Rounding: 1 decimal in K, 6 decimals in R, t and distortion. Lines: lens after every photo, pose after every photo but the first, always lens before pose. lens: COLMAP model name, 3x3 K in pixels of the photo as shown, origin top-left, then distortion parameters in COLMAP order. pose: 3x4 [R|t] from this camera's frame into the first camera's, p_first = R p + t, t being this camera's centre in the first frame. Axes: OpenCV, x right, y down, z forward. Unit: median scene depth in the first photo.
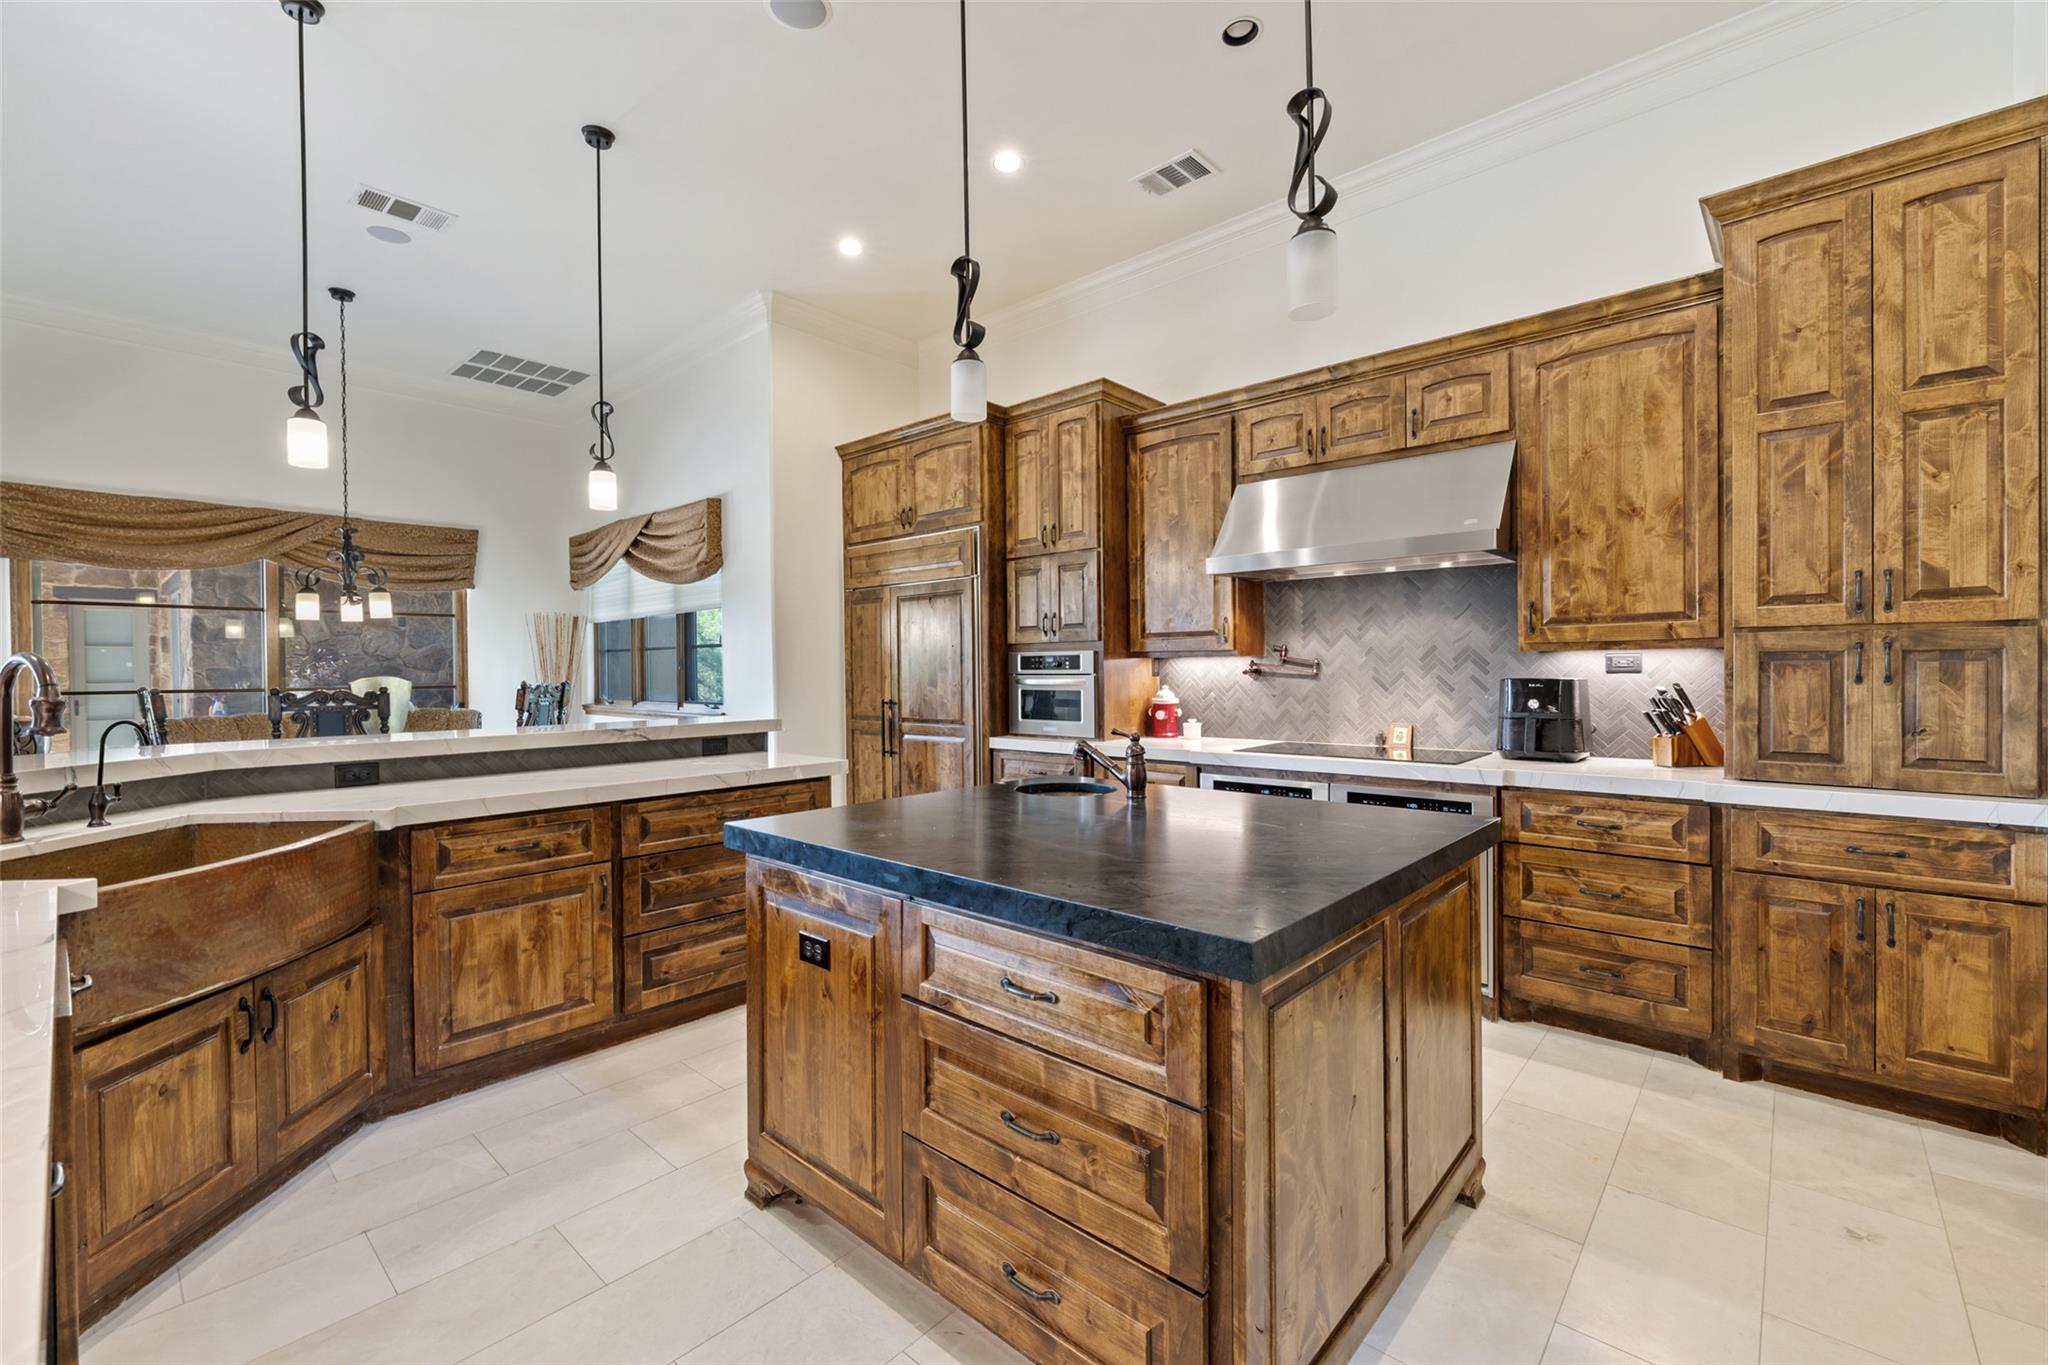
lens RADIAL K [[855.6, 0, 1036.6], [0, 855.6, 670.4], [0, 0, 1]] dist [0.000774, 0.000164]
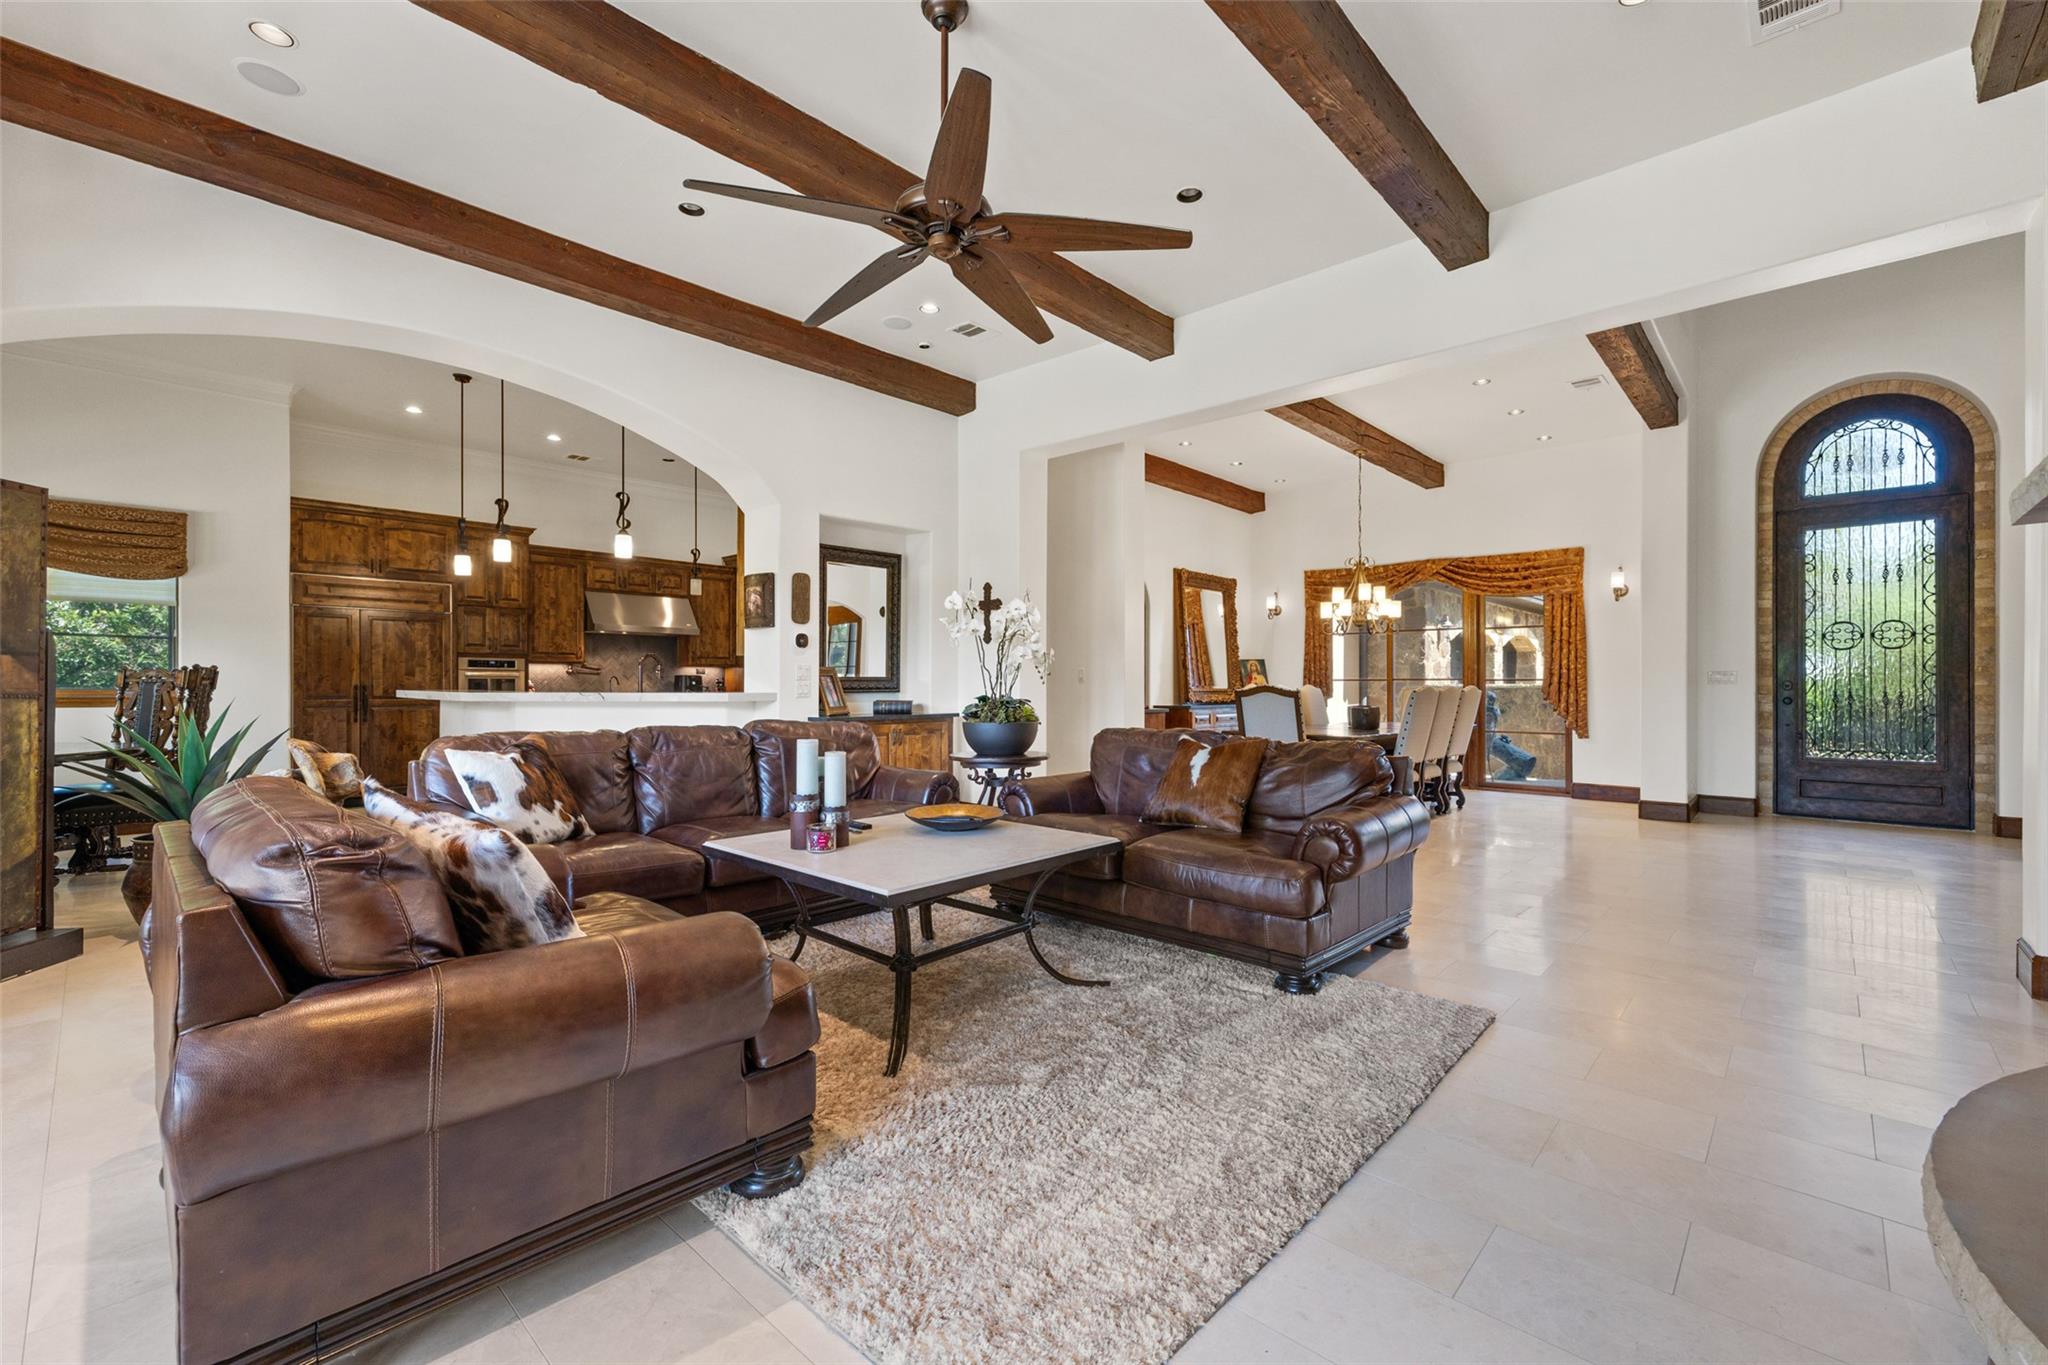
lens RADIAL K [[855.6, 0, 1033.4], [0, 855.6, 677.8], [0, 0, 1]] dist [0.000774, 0.000164]
pose [[0.014998, 0.017598, 0.999733, -2.106349], [-0.001556, 0.999844, -0.017577, 0.060188], [-0.999886, -0.001292, 0.015023, -0.259459]]
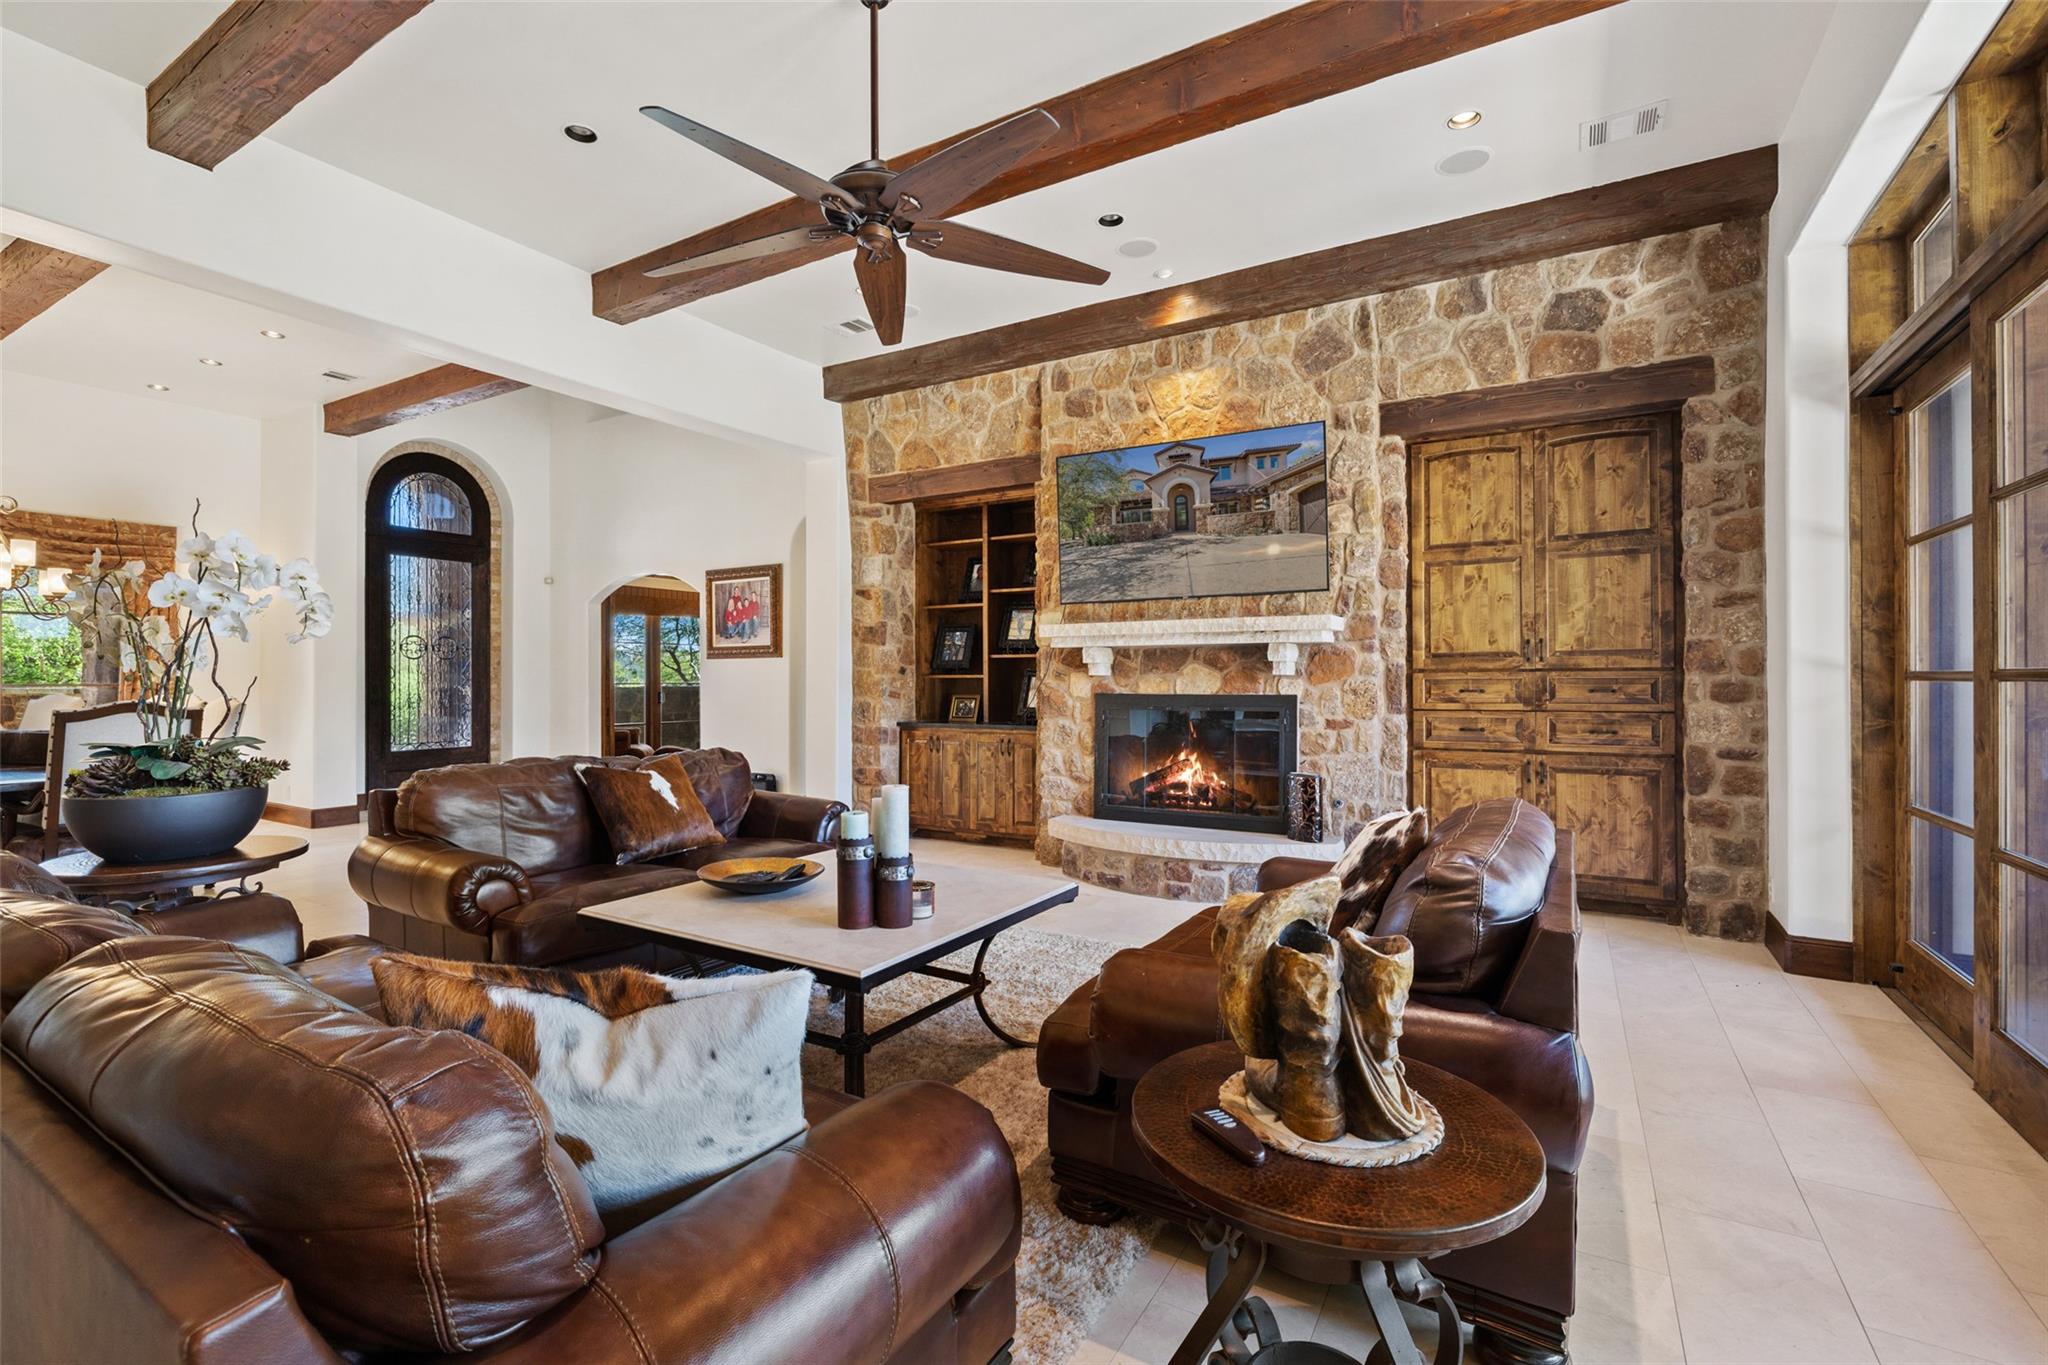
lens RADIAL K [[911.5, 0, 1018.1], [0, 911.5, 672.8], [0, 0, 1]] dist [-0.003920, 0.000350]
pose [[-0.983223, 0.011852, -0.182023, -1.345714], [0.012405, 0.999921, -0.001897, 0.023384], [0.181986, -0.004123, -0.983292, 0.614583]]
